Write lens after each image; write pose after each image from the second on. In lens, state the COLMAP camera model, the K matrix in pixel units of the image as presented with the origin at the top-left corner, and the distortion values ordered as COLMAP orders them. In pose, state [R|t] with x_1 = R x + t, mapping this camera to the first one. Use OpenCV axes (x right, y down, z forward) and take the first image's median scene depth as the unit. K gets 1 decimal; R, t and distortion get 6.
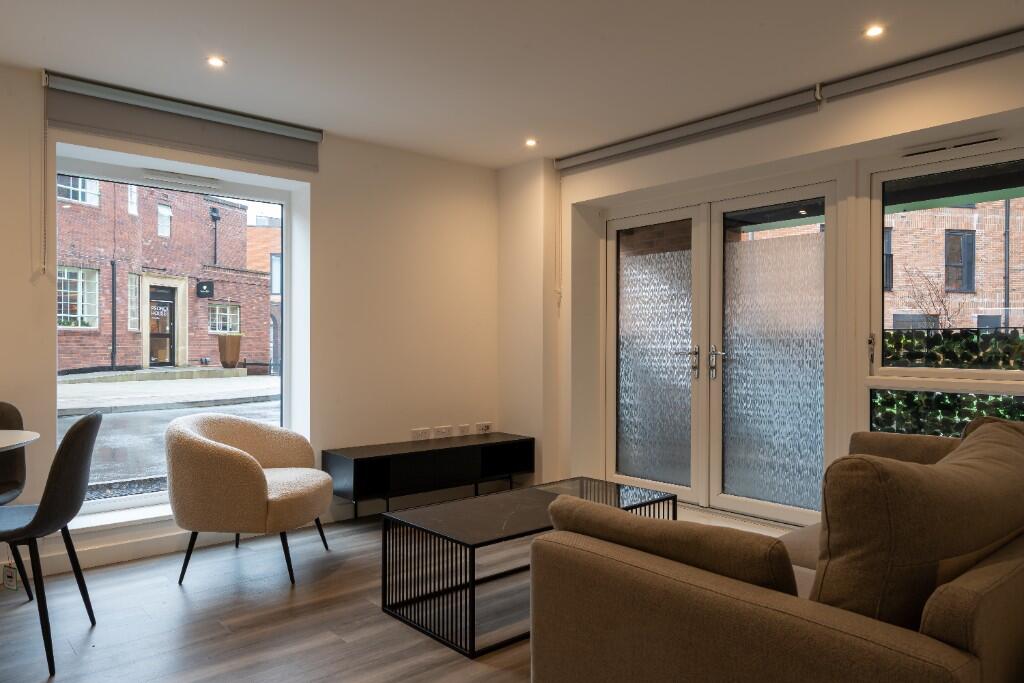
lens RADIAL K [[699.8, 0, 511.8], [0, 699.8, 342.3], [0, 0, 1]] dist [0.004296, 0.002405]
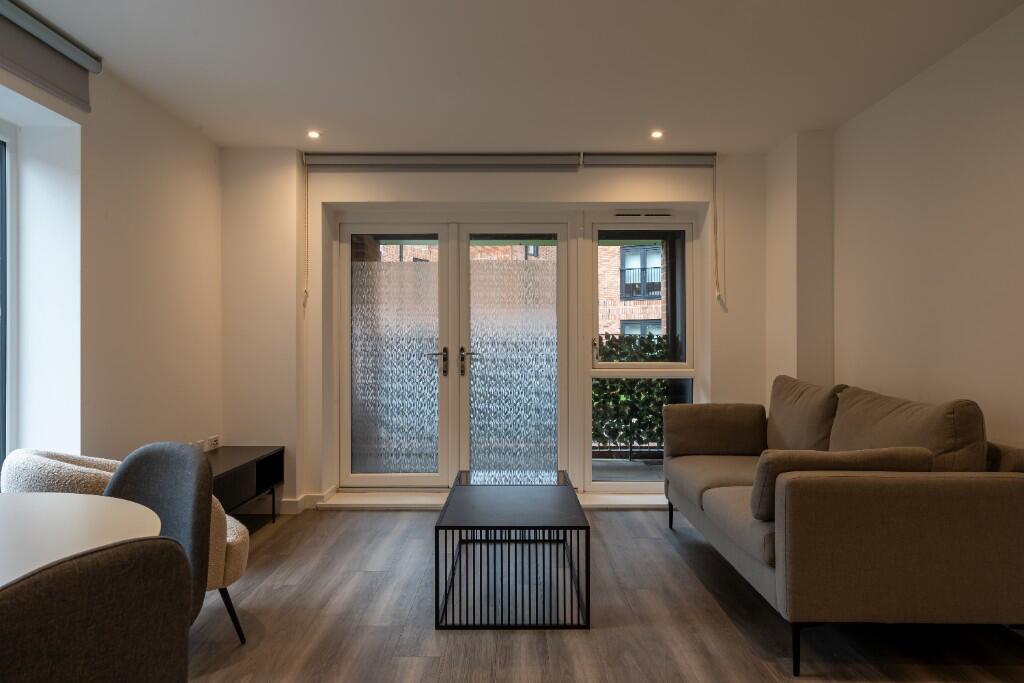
lens RADIAL K [[699.8, 0, 510.9], [0, 699.8, 341.6], [0, 0, 1]] dist [0.004296, 0.002405]
pose [[0.656524, 0.006319, 0.754279, -0.541605], [-0.001604, 0.999974, -0.006982, 0.003081], [-0.754303, 0.003374, 0.656517, 0.181783]]
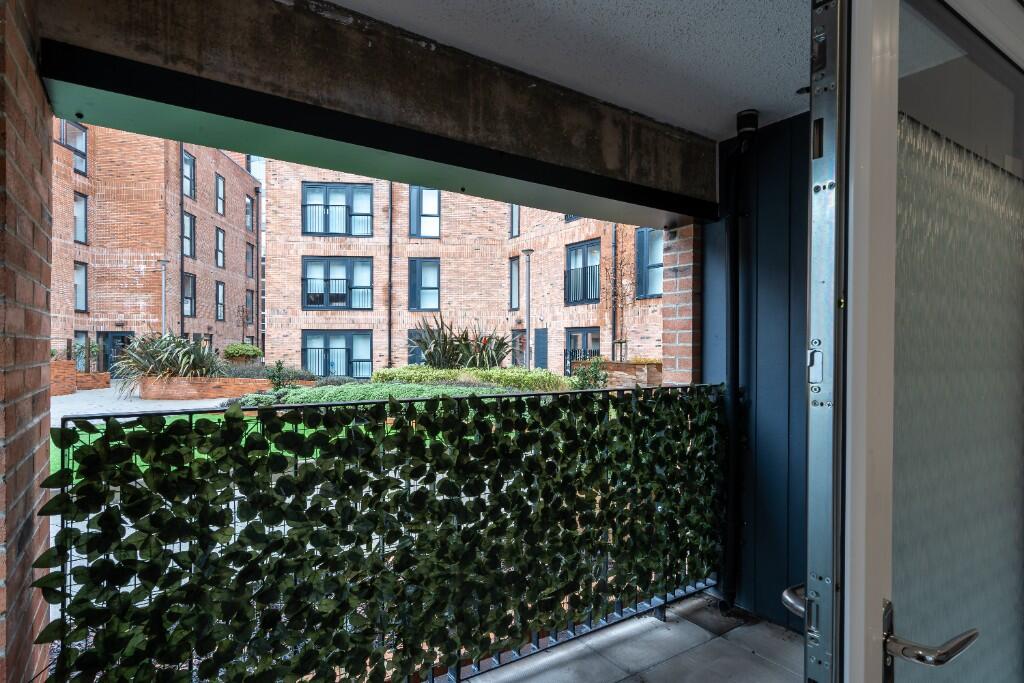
lens RADIAL K [[568.6, 0, 513.5], [0, 568.6, 347.3], [0, 0, 1]] dist [-0.004789, -0.000676]
pose [[0.124445, 0.004842, 0.992215, 0.103142], [-0.002592, 0.999986, -0.004554, -0.065575], [-0.992223, -0.002005, 0.124455, 1.082692]]
